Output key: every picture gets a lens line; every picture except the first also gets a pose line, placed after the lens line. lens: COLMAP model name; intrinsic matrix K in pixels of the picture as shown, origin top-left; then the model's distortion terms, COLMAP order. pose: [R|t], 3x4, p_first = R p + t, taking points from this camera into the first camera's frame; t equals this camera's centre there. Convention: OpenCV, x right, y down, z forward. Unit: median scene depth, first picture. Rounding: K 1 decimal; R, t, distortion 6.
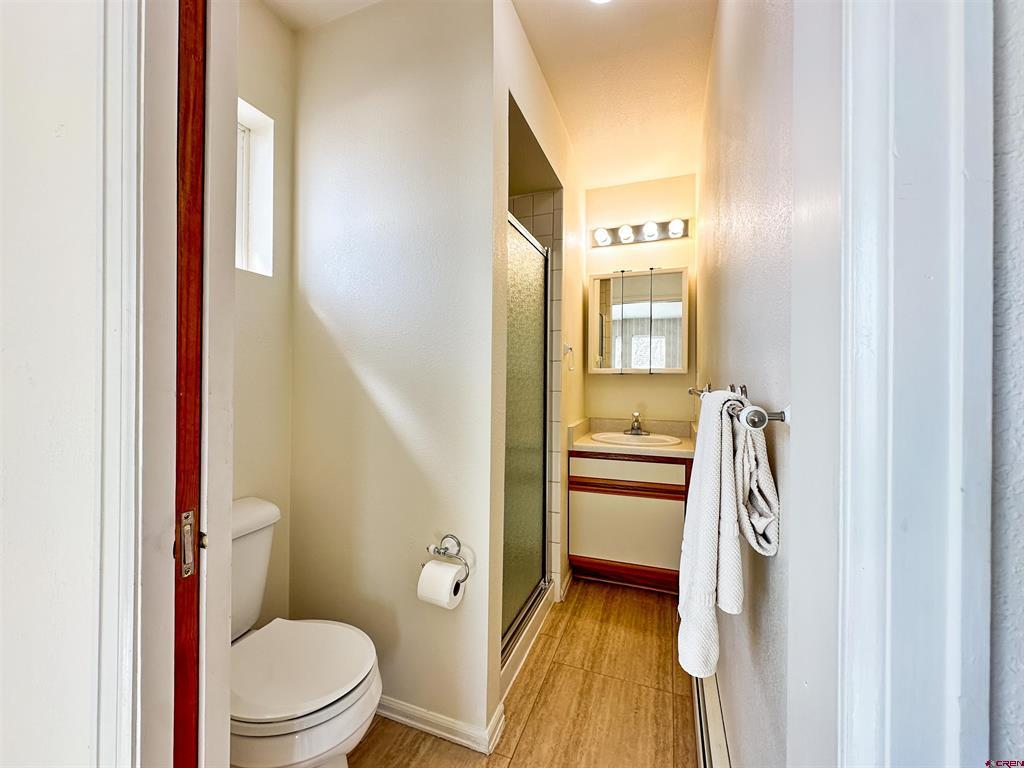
lens RADIAL K [[413.4, 0, 508.7], [0, 413.4, 381.4], [0, 0, 1]] dist [-0.002069, -0.000275]
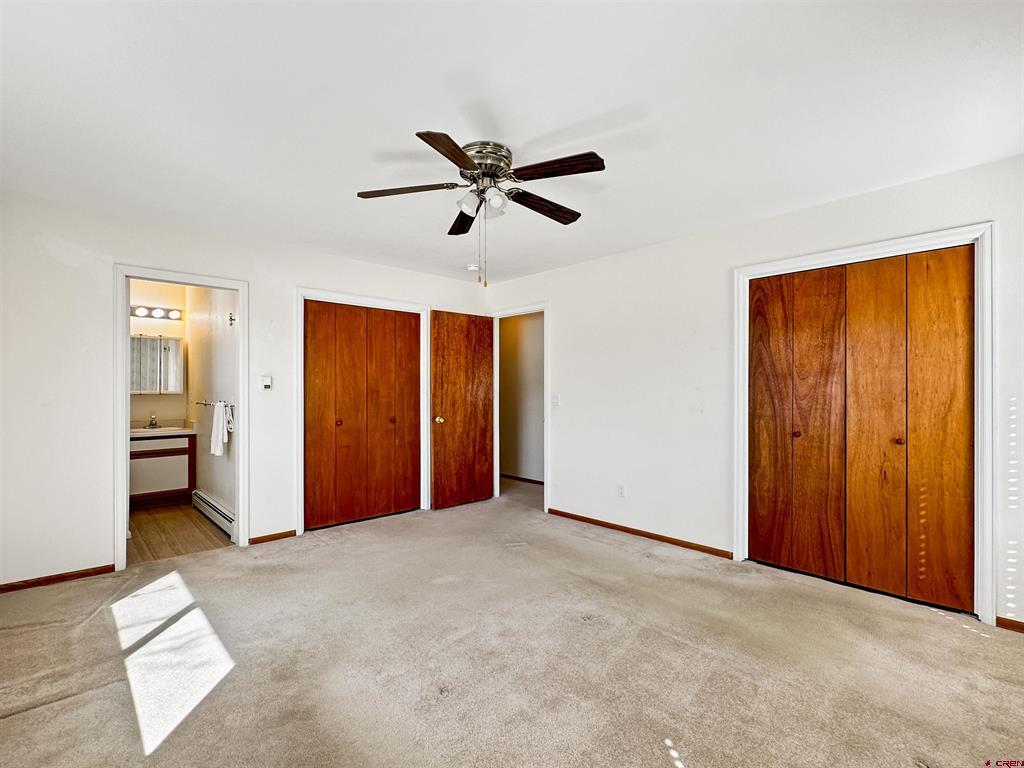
lens RADIAL K [[479.0, 0, 509.7], [0, 479.0, 389.7], [0, 0, 1]] dist [0.000908, 0.000331]
pose [[0.436323, -0.003791, 0.899782, -0.915430], [0.001508, 0.999993, 0.003482, -0.045234], [-0.899789, -0.000162, 0.436325, -1.339976]]
